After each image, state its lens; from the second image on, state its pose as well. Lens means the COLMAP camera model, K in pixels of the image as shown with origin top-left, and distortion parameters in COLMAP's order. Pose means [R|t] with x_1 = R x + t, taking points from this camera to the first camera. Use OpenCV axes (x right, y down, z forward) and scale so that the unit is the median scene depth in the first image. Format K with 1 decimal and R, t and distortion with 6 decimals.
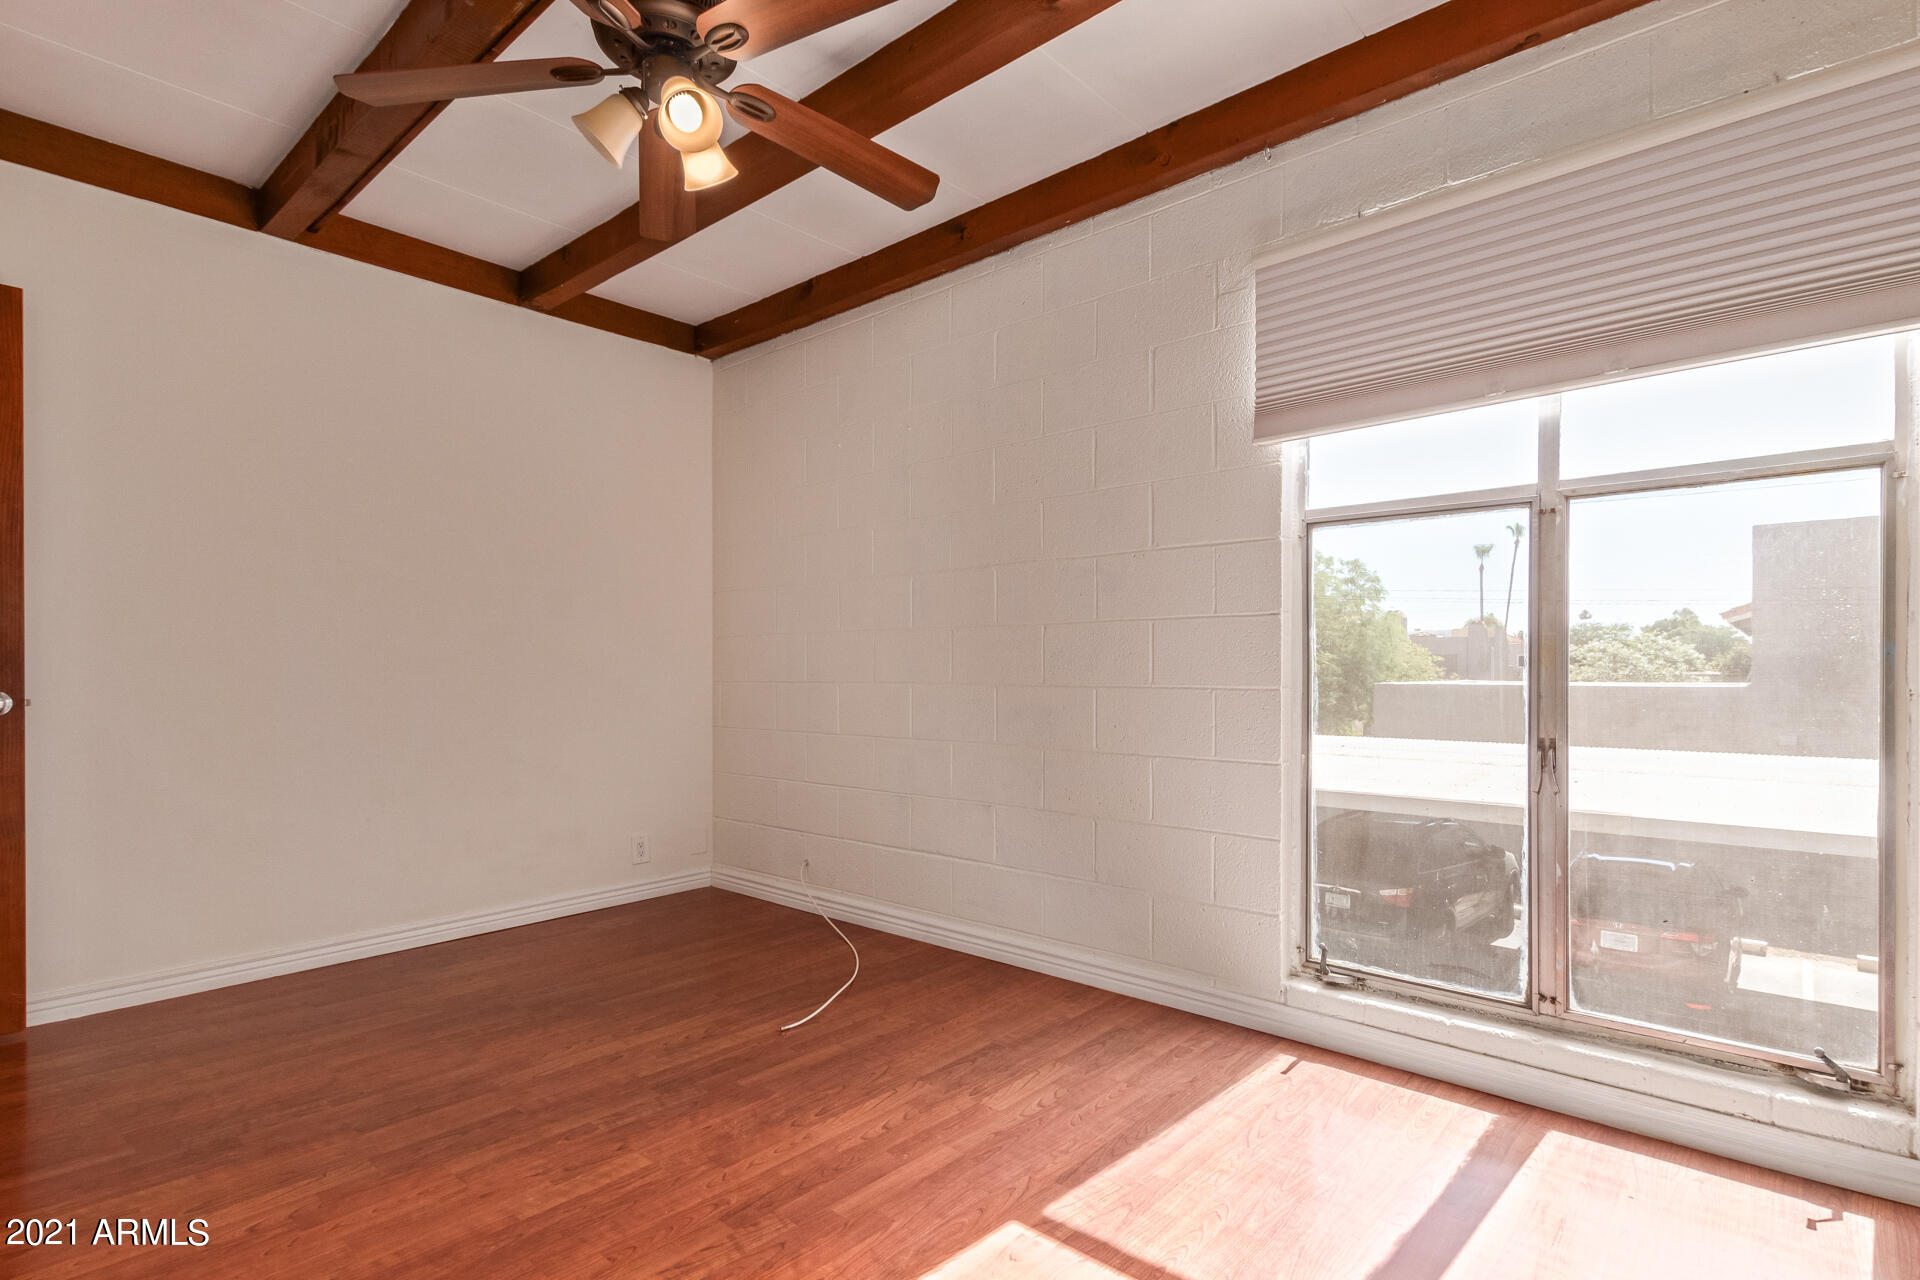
lens RADIAL K [[982.5, 0, 959.6], [0, 982.5, 644.9], [0, 0, 1]] dist [-0.003082, -0.000534]
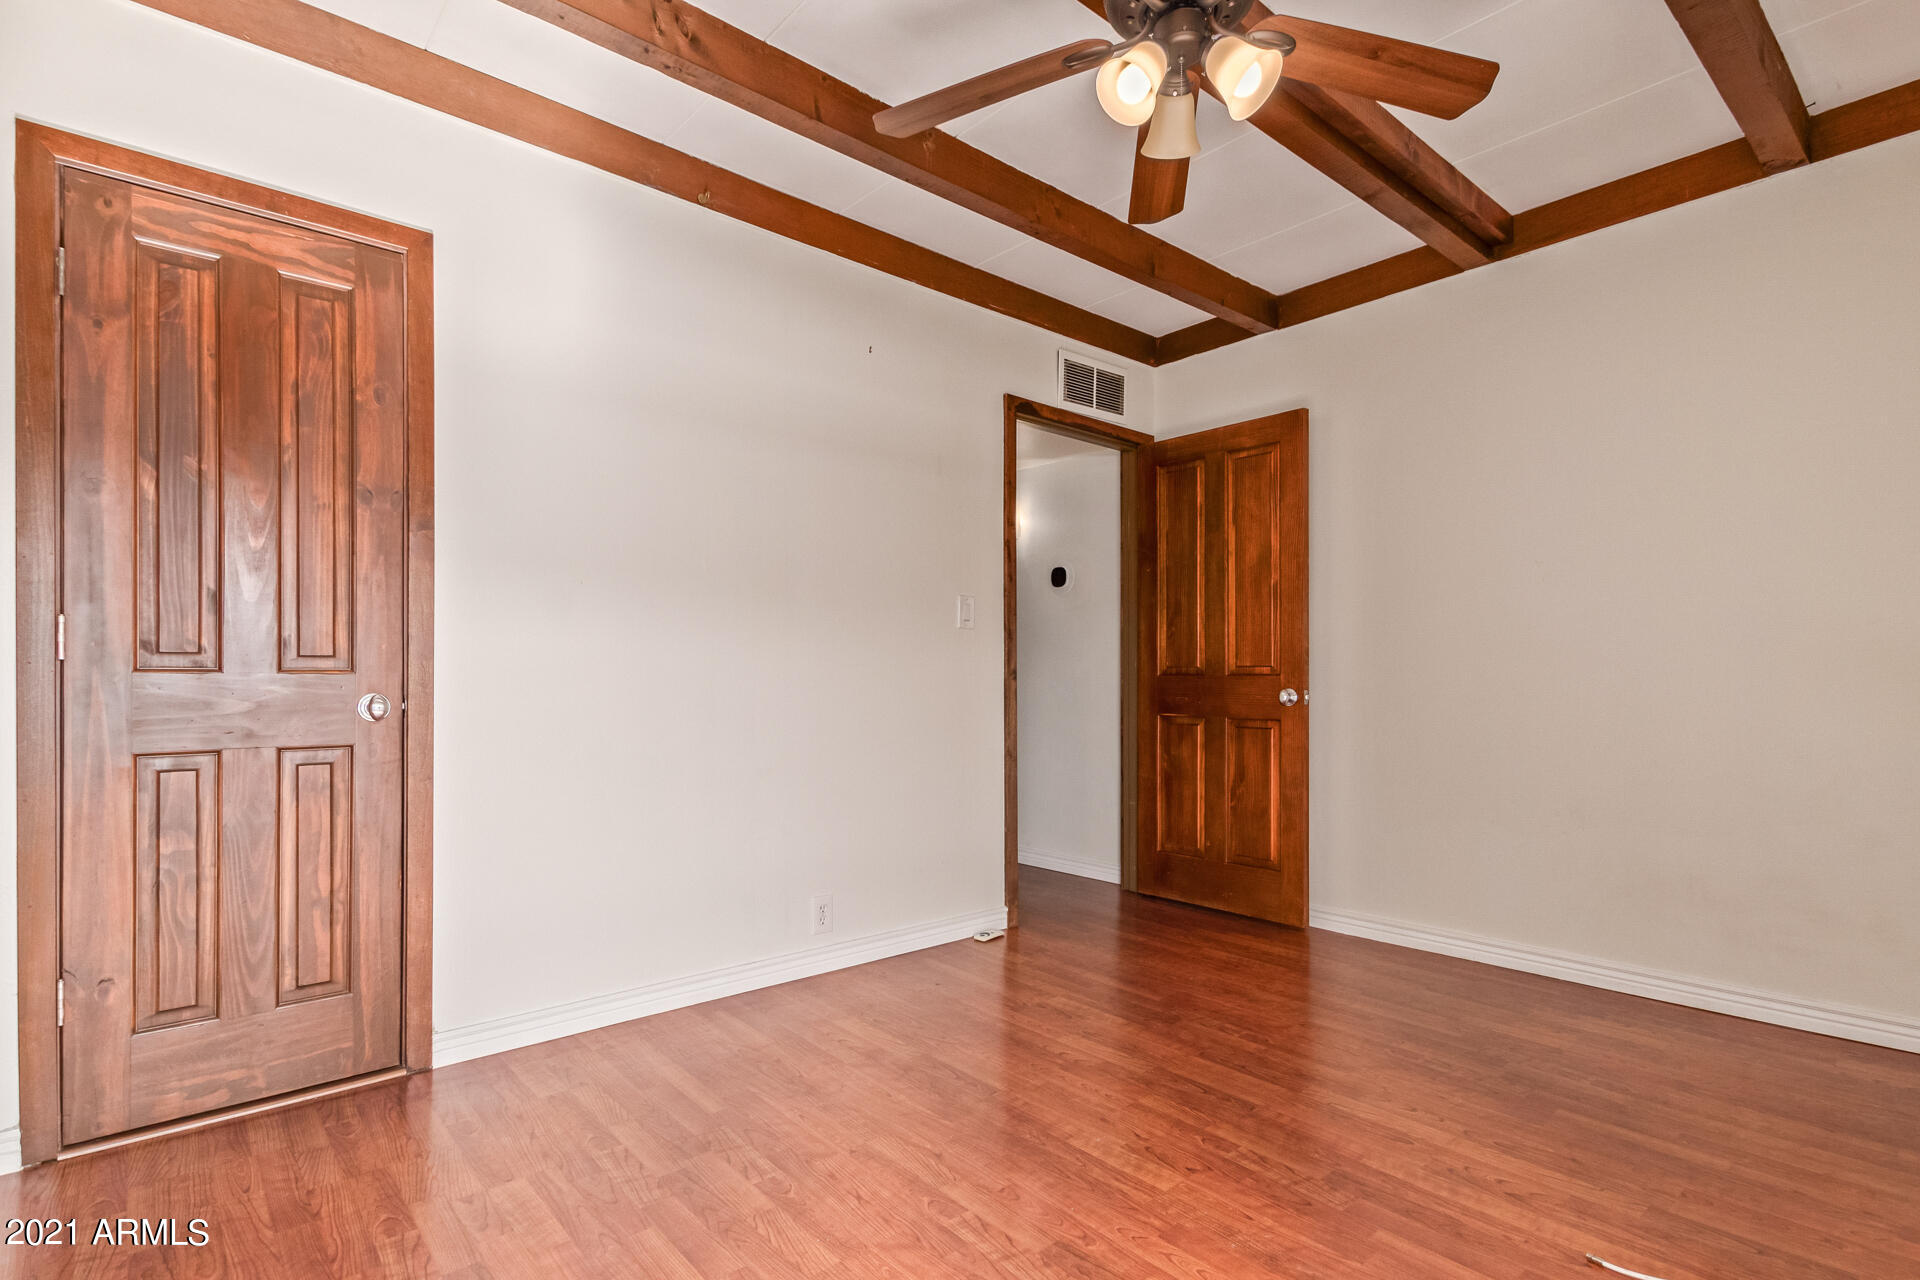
lens RADIAL K [[939.1, 0, 966.3], [0, 939.1, 651.5], [0, 0, 1]] dist [0.002722, -0.000576]
pose [[-0.120170, -0.015913, -0.992626, 0.457641], [0.017021, 0.999692, -0.018087, 0.011861], [0.992607, -0.019069, -0.119862, 0.677174]]
